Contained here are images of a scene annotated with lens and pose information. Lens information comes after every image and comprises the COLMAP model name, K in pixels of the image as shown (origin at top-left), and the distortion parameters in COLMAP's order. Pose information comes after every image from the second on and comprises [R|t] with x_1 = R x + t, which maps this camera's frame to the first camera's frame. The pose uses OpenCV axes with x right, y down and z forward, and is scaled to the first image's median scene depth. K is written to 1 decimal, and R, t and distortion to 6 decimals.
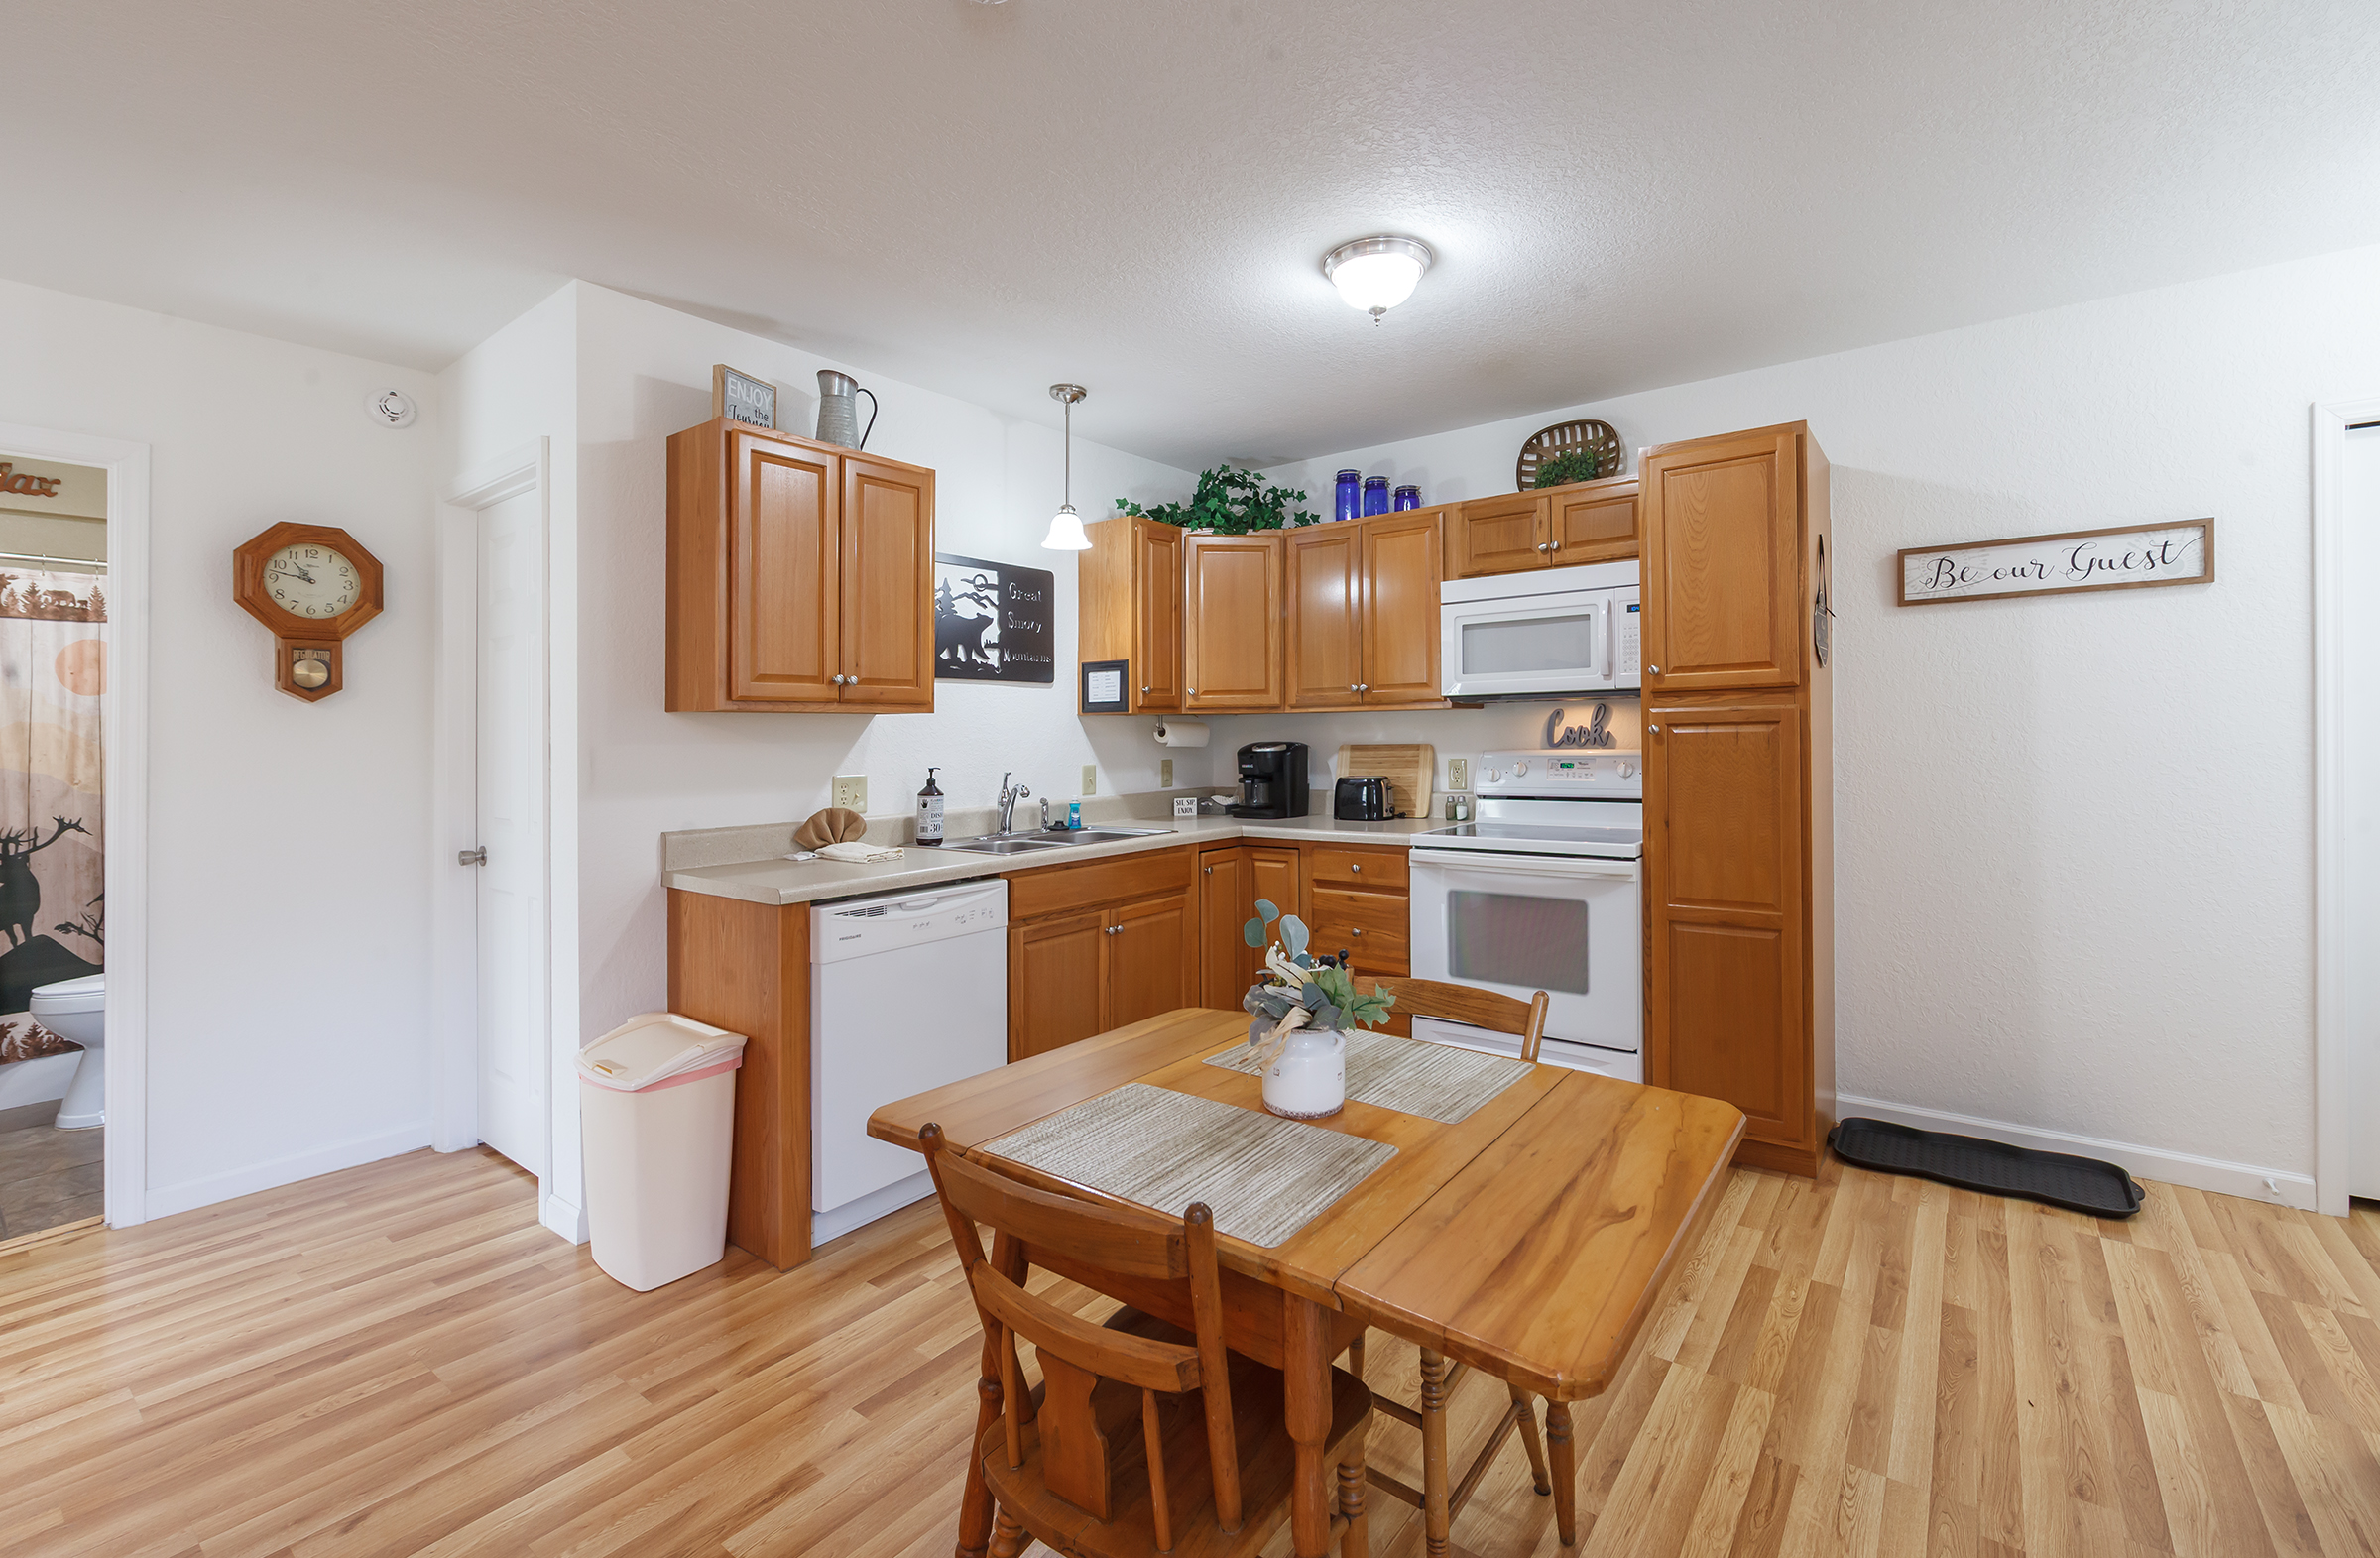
lens RADIAL K [[1012.7, 0, 1203.6], [0, 1012.7, 740.3], [0, 0, 1]] dist [-0.000227, 0.000099]
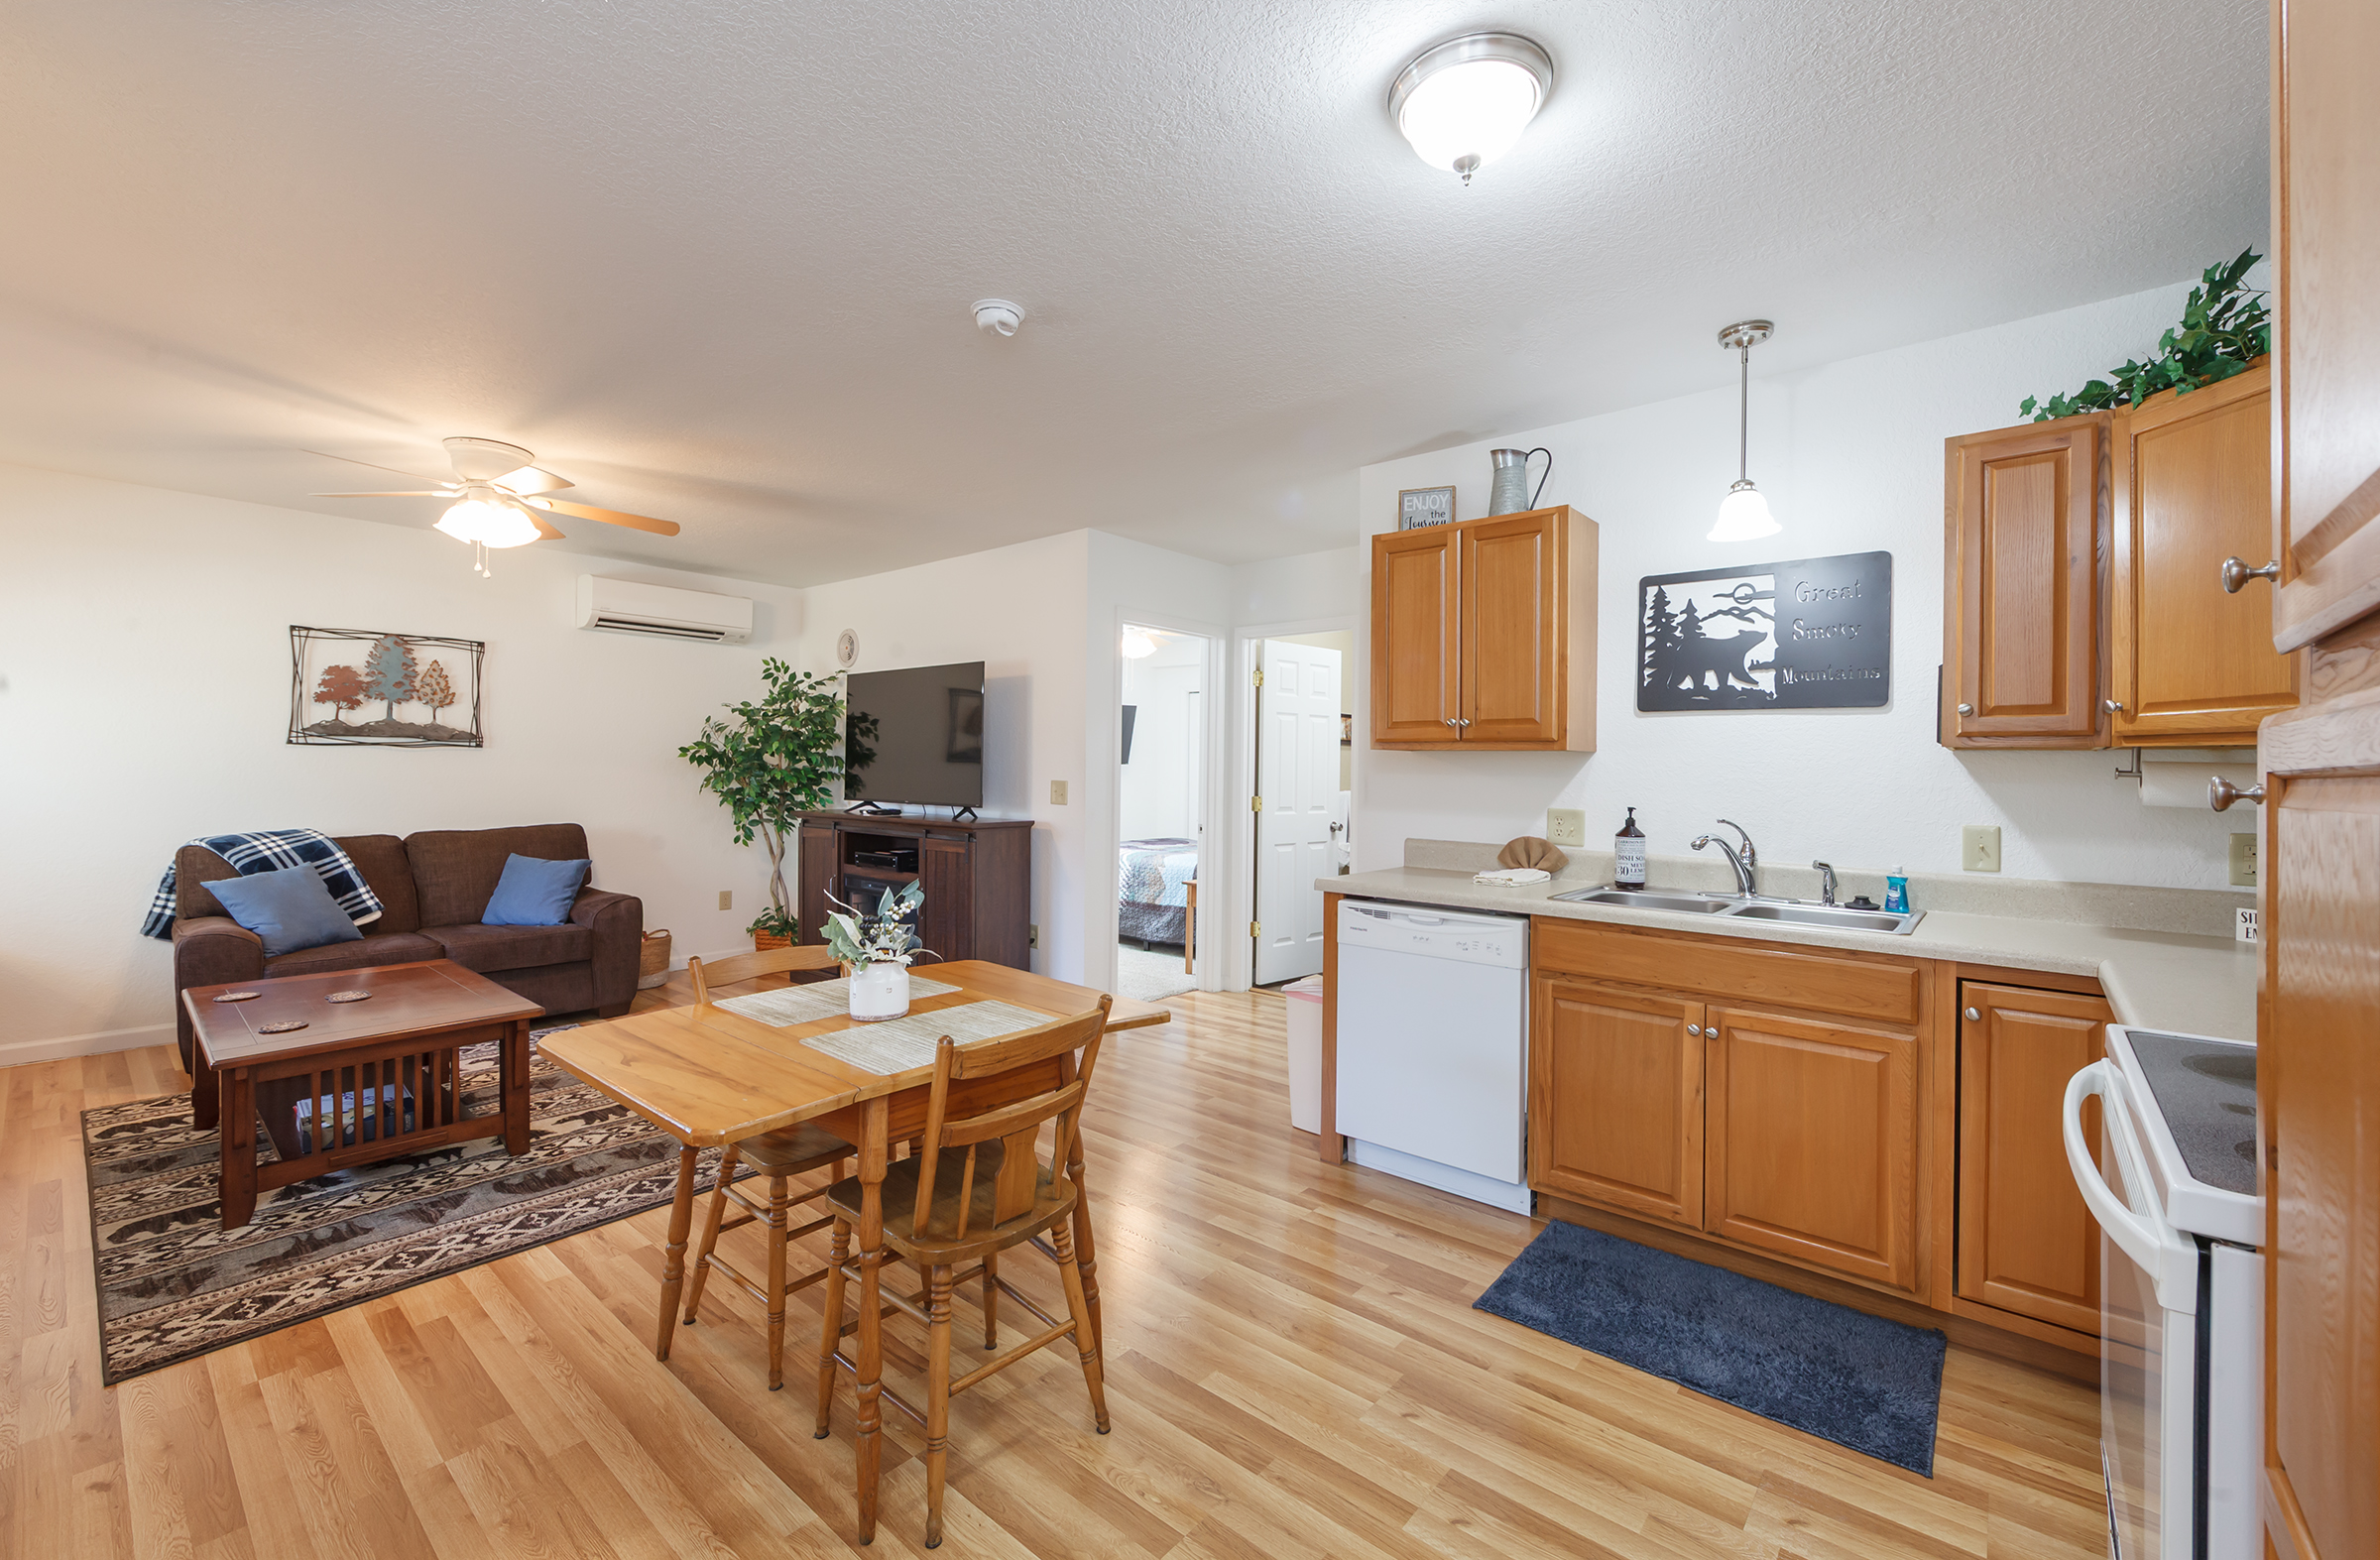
lens RADIAL K [[935.0, 0, 1235.5], [0, 935.0, 763.3], [0, 0, 1]] dist [0.005004, -0.002082]
pose [[-0.026982, 0.006668, -0.999614, 0.671830], [-0.019618, 0.999782, 0.007198, -0.014386], [0.999443, 0.019805, -0.026845, 0.713239]]
